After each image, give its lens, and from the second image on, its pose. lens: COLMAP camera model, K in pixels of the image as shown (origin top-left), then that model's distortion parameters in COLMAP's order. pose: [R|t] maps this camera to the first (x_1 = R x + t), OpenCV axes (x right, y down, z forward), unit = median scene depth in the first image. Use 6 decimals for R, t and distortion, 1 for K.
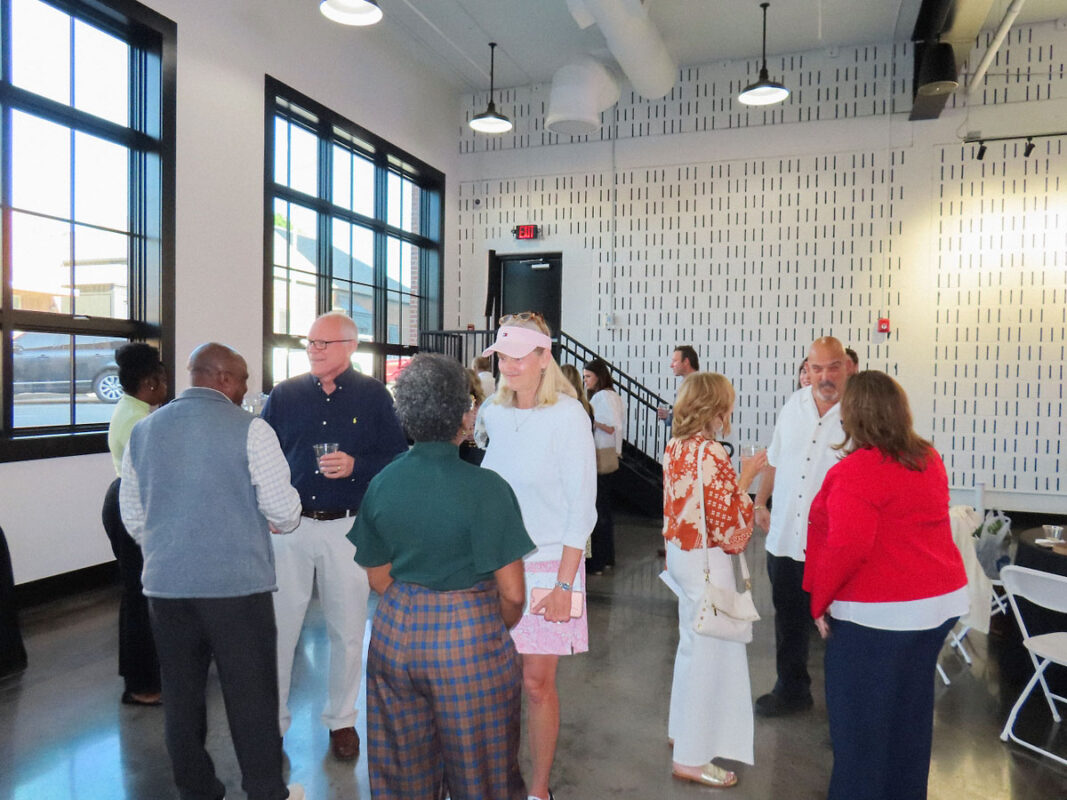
lens RADIAL K [[762.3, 0, 536.1], [0, 762.3, 402.7], [0, 0, 1]] dist [-0.019853, 0.016363]
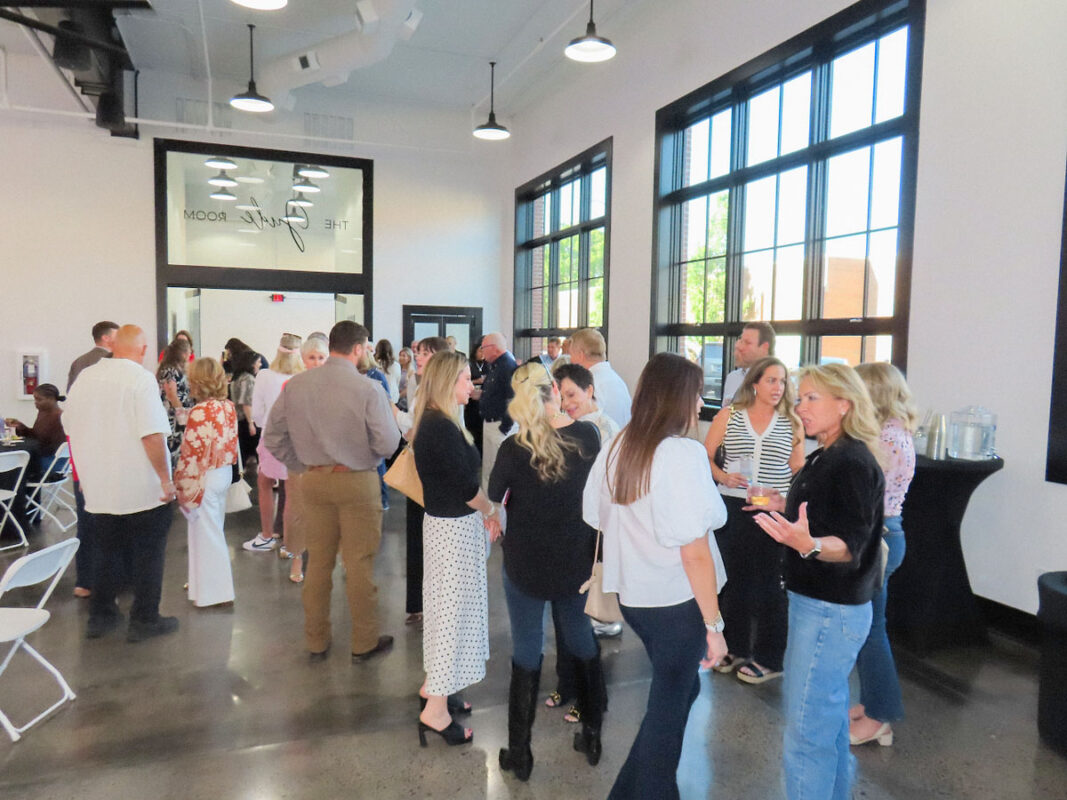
lens RADIAL K [[762.3, 0, 535.7], [0, 762.3, 393.0], [0, 0, 1]] dist [-0.019853, 0.016363]
pose [[-0.749421, 0.014218, -0.661941, 0.176841], [-0.048576, 0.995894, 0.076387, -0.020118], [0.660309, 0.089400, -0.745654, 0.535472]]
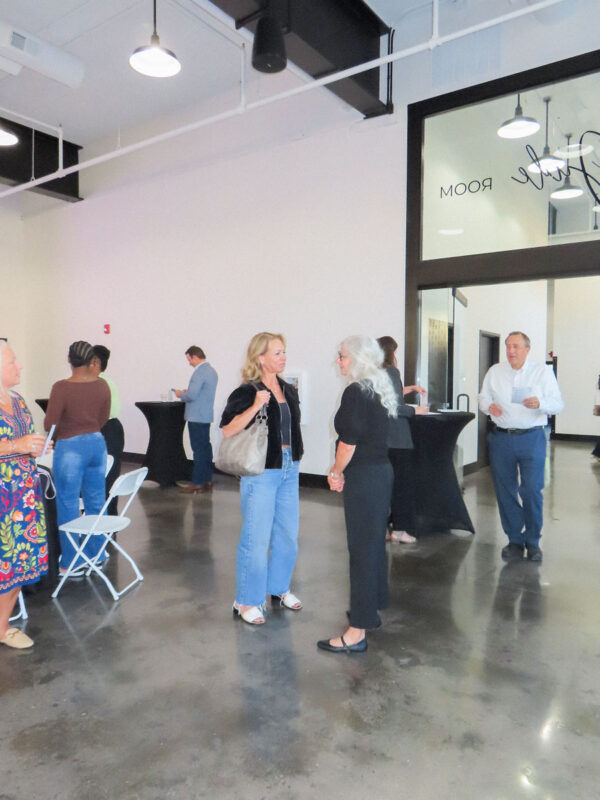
lens RADIAL K [[571.5, 0, 299.4], [0, 571.5, 399.9], [0, 0, 1]] dist [-0.019853, 0.016363]
pose [[-0.960496, -0.040219, 0.275370, 0.010460], [-0.021582, 0.997287, 0.070382, -0.002813], [-0.277454, 0.061658, -0.958758, 0.312540]]
